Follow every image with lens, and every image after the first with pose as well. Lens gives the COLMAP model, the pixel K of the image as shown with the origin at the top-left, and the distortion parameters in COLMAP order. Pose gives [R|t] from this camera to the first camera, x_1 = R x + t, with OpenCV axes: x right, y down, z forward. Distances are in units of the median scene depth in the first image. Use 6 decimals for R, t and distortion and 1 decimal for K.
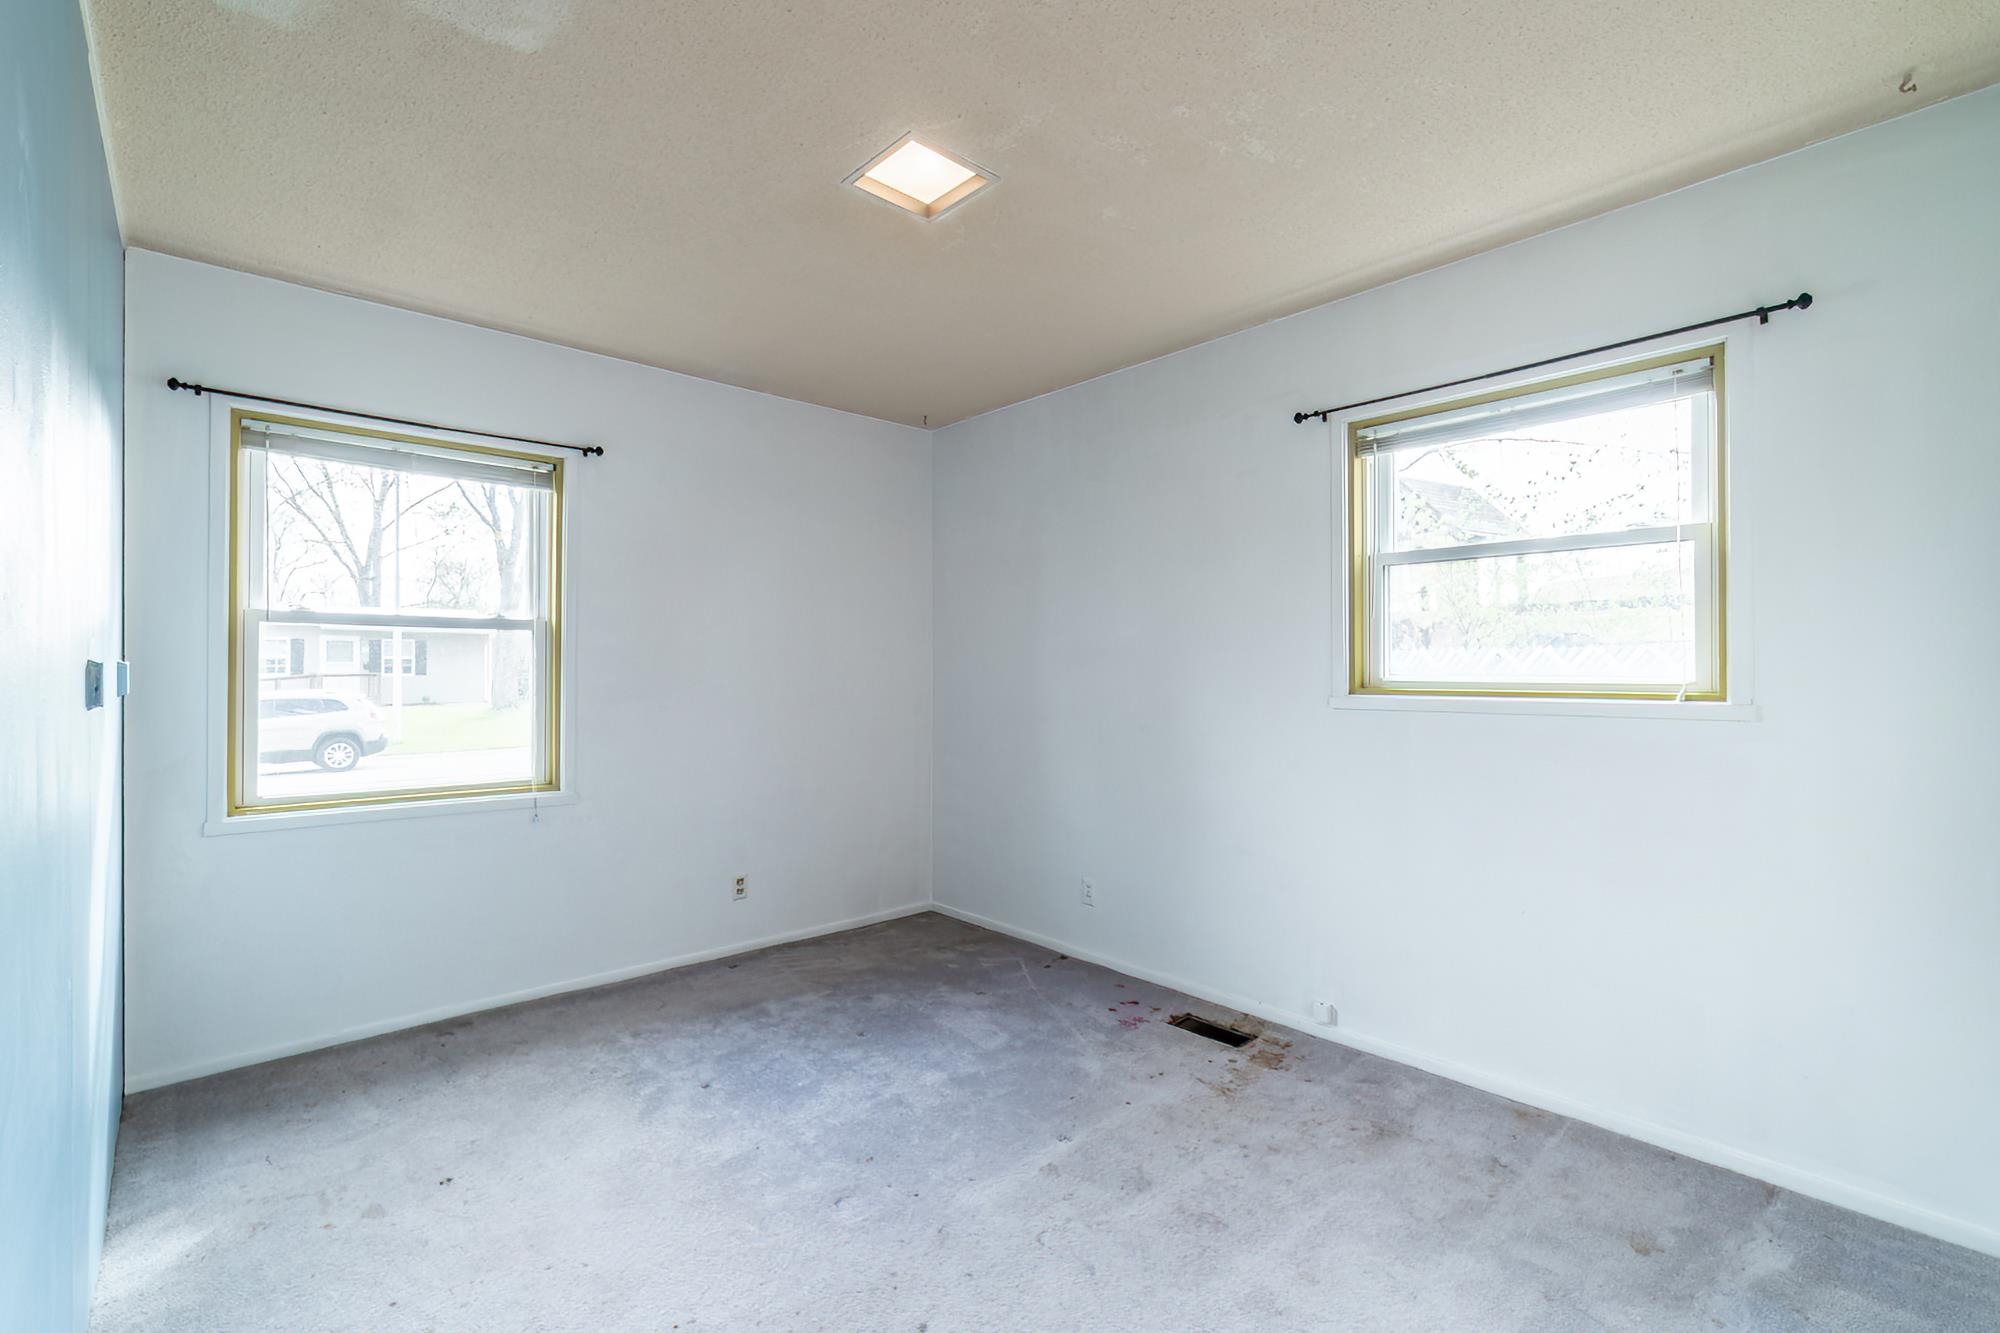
lens RADIAL K [[879.6, 0, 998.5], [0, 879.6, 661.5], [0, 0, 1]] dist [-0.009702, 0.001740]
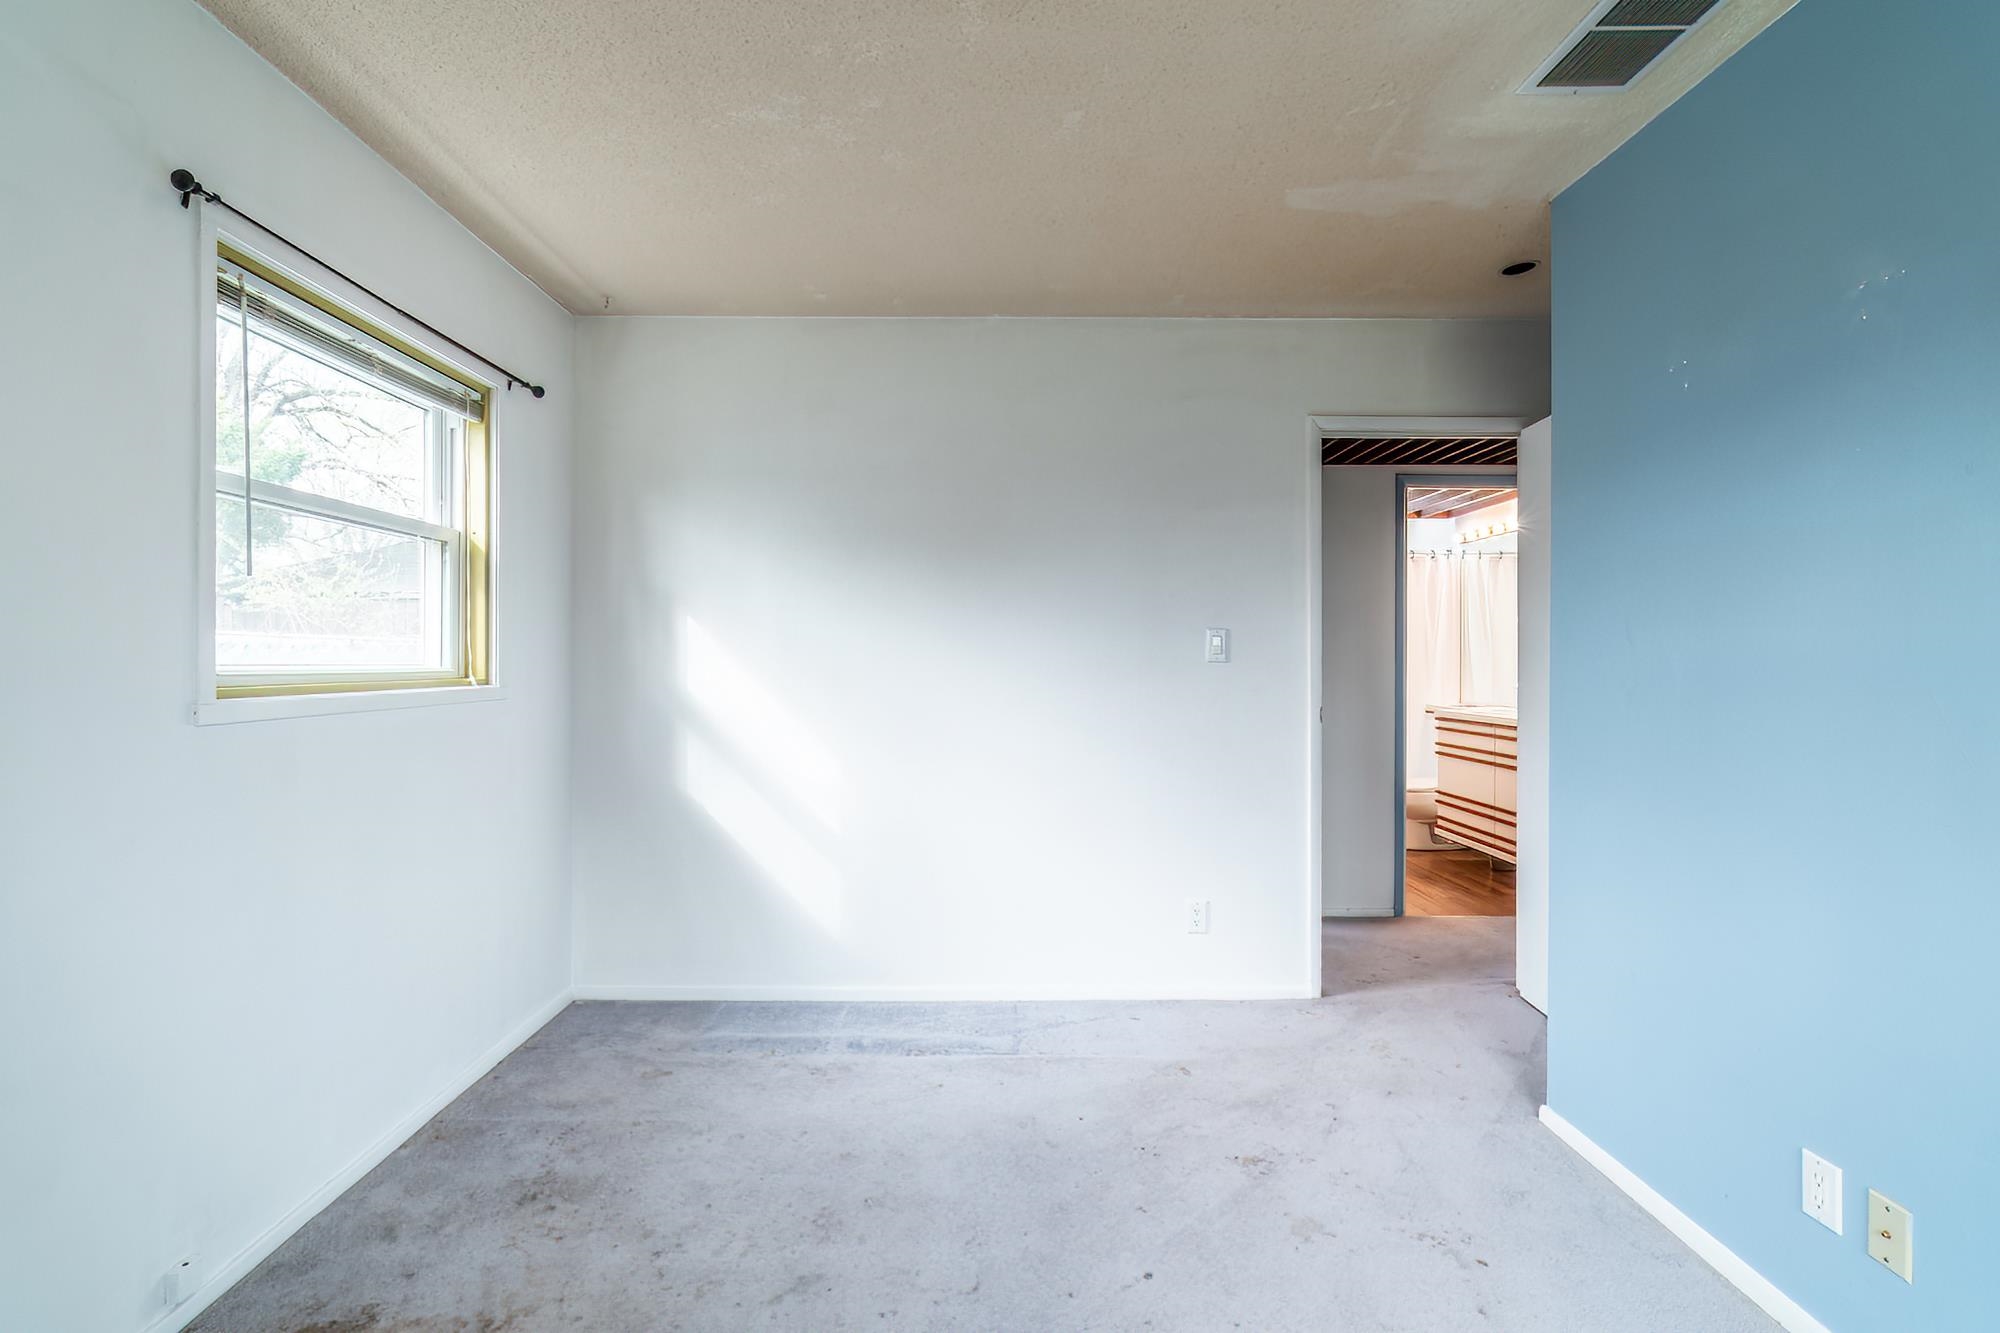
lens RADIAL K [[879.6, 0, 987.3], [0, 879.6, 657.1], [0, 0, 1]] dist [-0.009702, 0.001740]
pose [[-0.734593, -0.006704, 0.678475, -0.373037], [-0.014015, 0.999888, -0.005293, 0.003169], [-0.678364, -0.013397, -0.734604, 1.066977]]
